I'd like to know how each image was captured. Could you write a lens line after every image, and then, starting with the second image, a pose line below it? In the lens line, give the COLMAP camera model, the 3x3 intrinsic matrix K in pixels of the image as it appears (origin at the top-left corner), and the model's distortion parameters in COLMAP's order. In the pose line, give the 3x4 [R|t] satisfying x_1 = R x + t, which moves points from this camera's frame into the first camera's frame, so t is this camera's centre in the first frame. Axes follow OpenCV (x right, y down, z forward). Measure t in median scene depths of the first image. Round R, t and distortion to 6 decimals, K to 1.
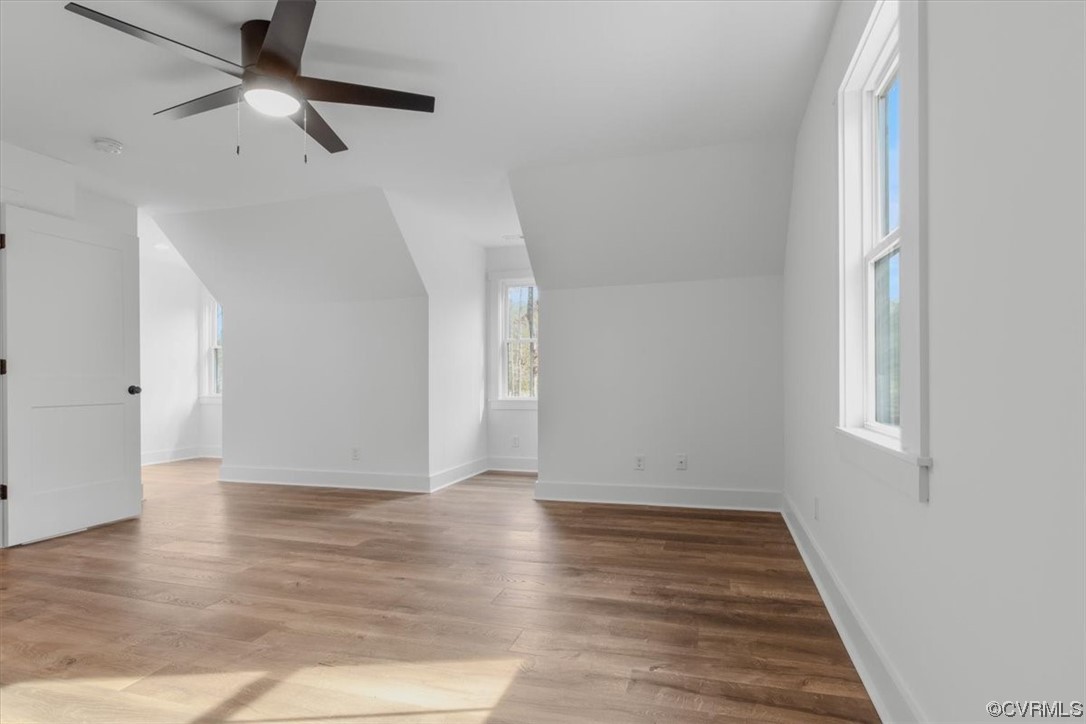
lens RADIAL K [[540.8, 0, 541.7], [0, 540.8, 384.2], [0, 0, 1]] dist [-0.000466, -0.000311]
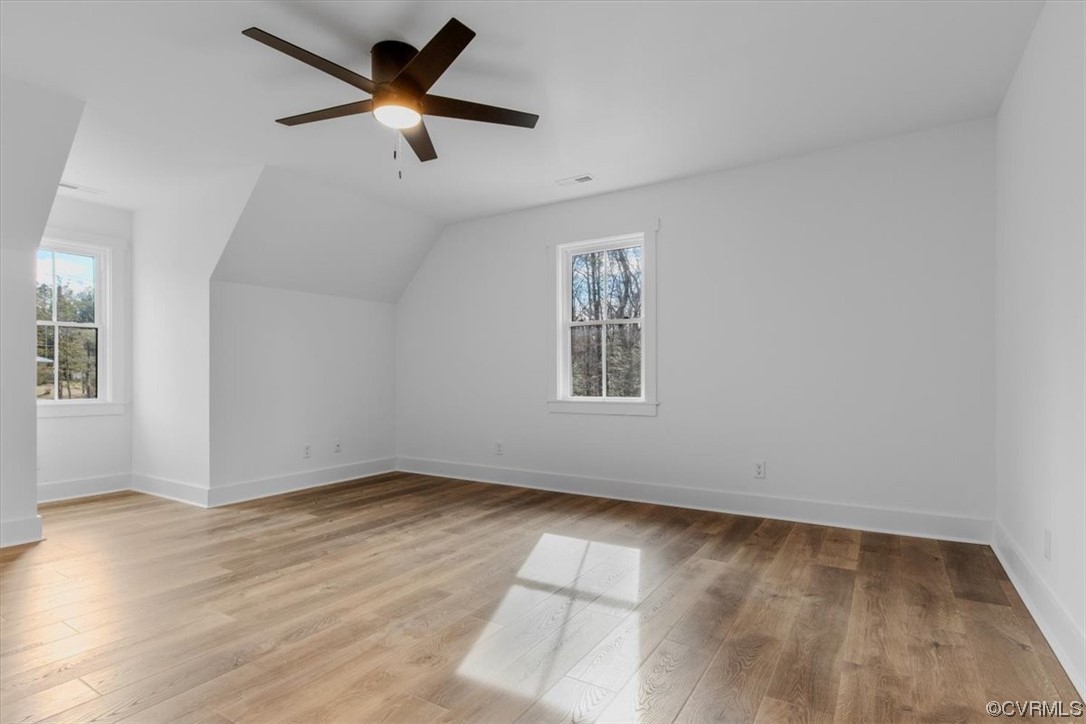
lens RADIAL K [[540.8, 0, 541.7], [0, 540.8, 384.2], [0, 0, 1]] dist [-0.000466, -0.000311]
pose [[0.271482, -0.002563, 0.962440, -1.405854], [0.003326, 0.999993, 0.001725, 0.012433], [-0.962438, 0.002732, 0.271488, 0.423297]]
